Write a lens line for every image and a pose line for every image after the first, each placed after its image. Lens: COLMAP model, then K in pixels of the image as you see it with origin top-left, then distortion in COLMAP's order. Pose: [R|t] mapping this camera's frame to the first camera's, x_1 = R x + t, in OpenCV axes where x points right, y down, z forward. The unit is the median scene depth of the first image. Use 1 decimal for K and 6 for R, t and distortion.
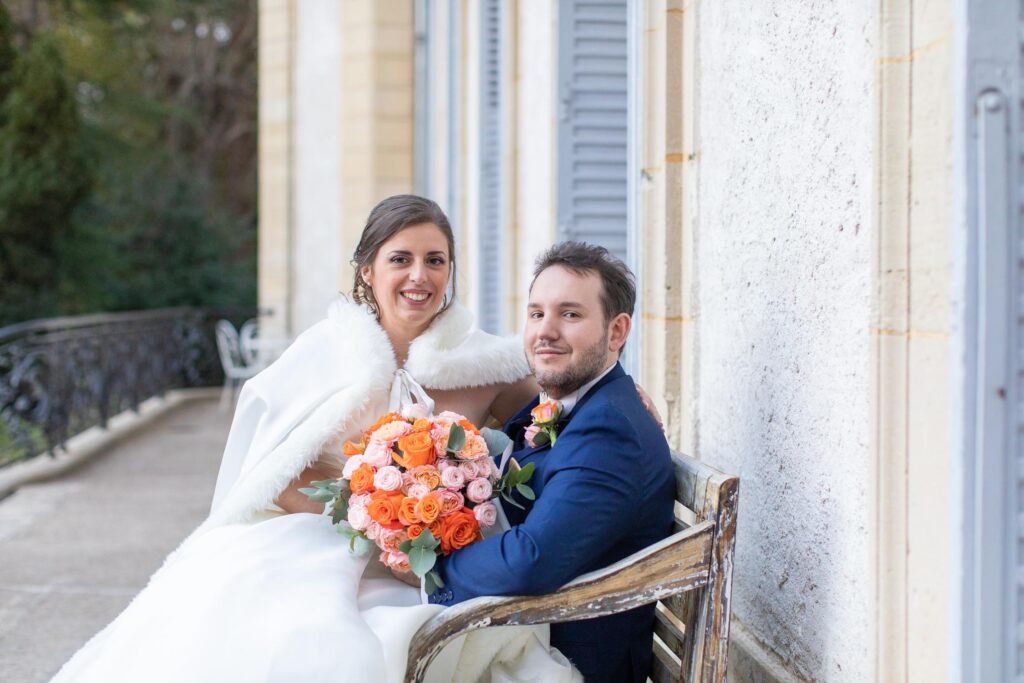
lens RADIAL K [[1477.0, 0, 403.7], [0, 1477.0, 340.0], [0, 0, 1]] dist [0.128623, 0.005258]
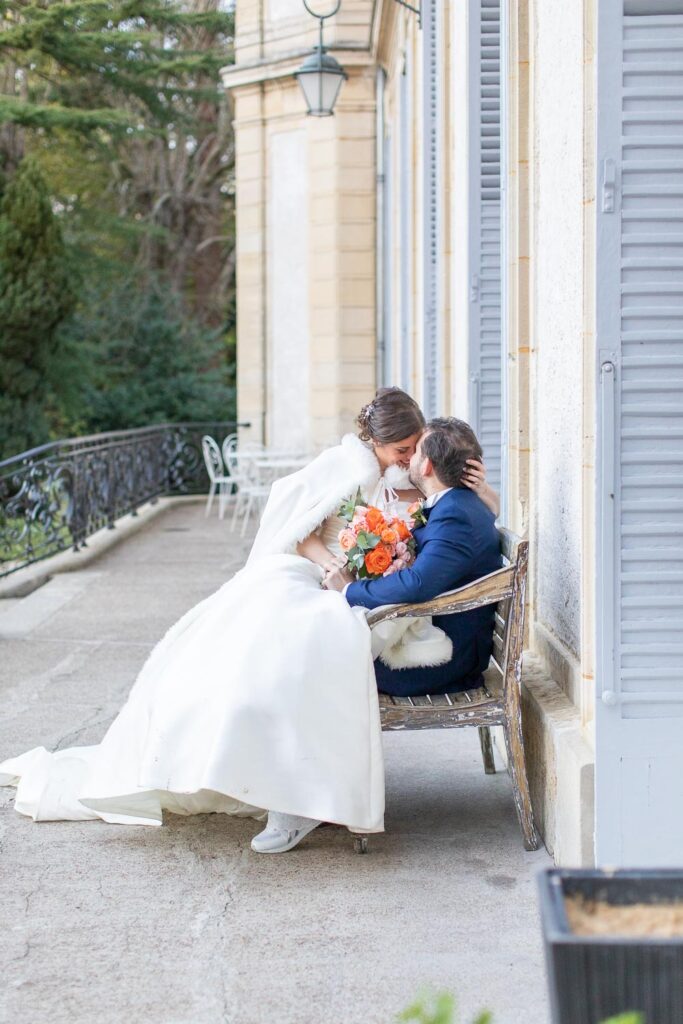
lens RADIAL K [[1503.1, 0, 341.5], [0, 1503.1, 512.0], [0, 0, 1]] dist [-0.119750, 0.125491]
pose [[0.999799, -0.004090, -0.019647, 0.005392], [0.004980, 0.998952, 0.045493, -0.007475], [0.019440, -0.045581, 0.998771, -0.207812]]
